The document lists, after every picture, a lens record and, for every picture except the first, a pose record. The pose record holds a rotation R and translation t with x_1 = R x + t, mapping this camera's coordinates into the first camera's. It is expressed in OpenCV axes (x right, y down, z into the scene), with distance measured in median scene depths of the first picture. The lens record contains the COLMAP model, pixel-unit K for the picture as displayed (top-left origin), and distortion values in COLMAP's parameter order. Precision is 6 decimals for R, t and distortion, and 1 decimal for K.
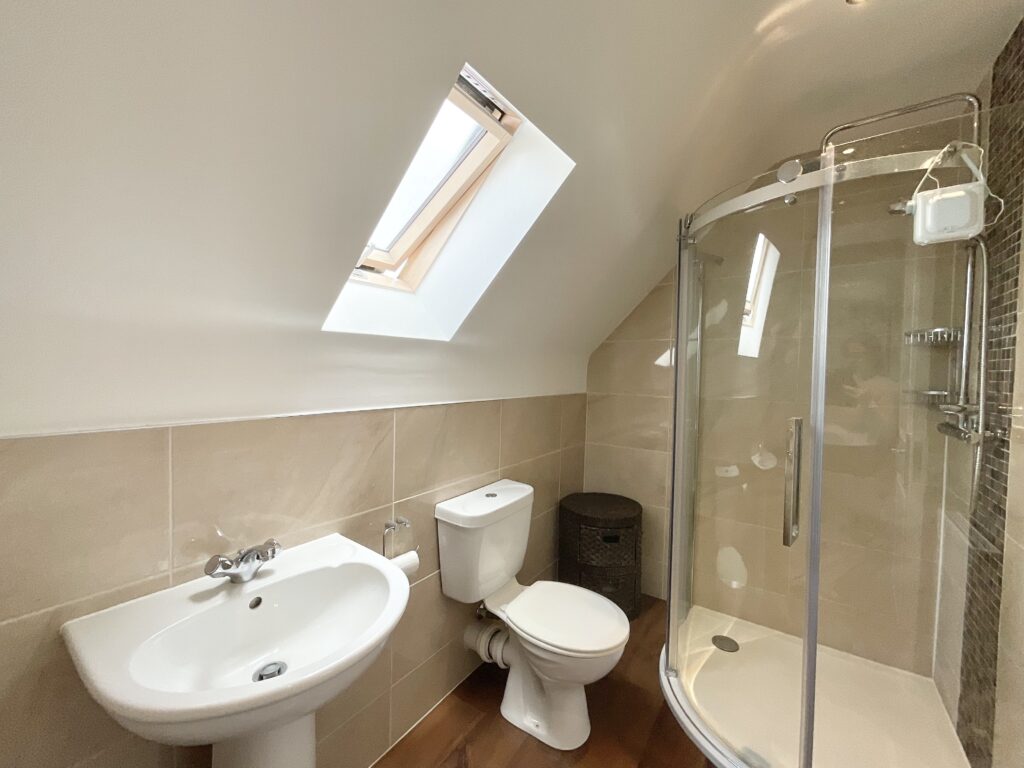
lens RADIAL K [[414.6, 0, 511.5], [0, 414.6, 382.9], [0, 0, 1]] dist [-0.004646, -0.000083]
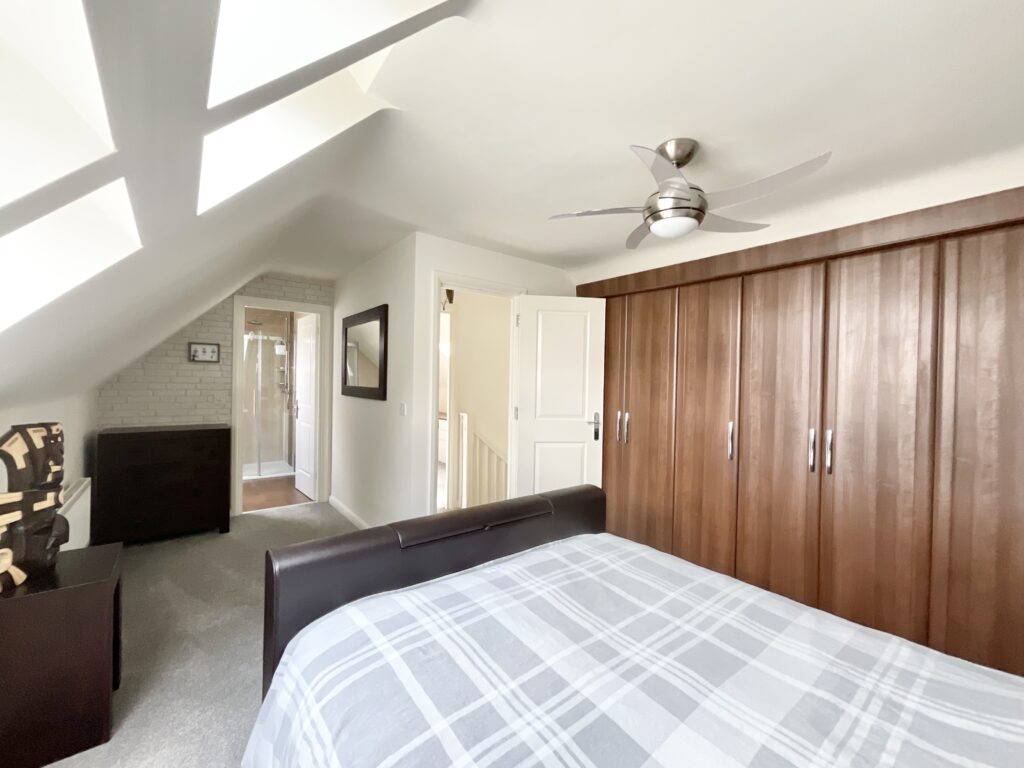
lens RADIAL K [[414.6, 0, 511.5], [0, 414.6, 386.9], [0, 0, 1]] dist [-0.004646, -0.000083]
pose [[0.281531, -0.021675, 0.959307, -2.720775], [0.029848, 0.999459, 0.013823, 0.064978], [-0.959088, 0.024742, 0.282026, -2.810618]]
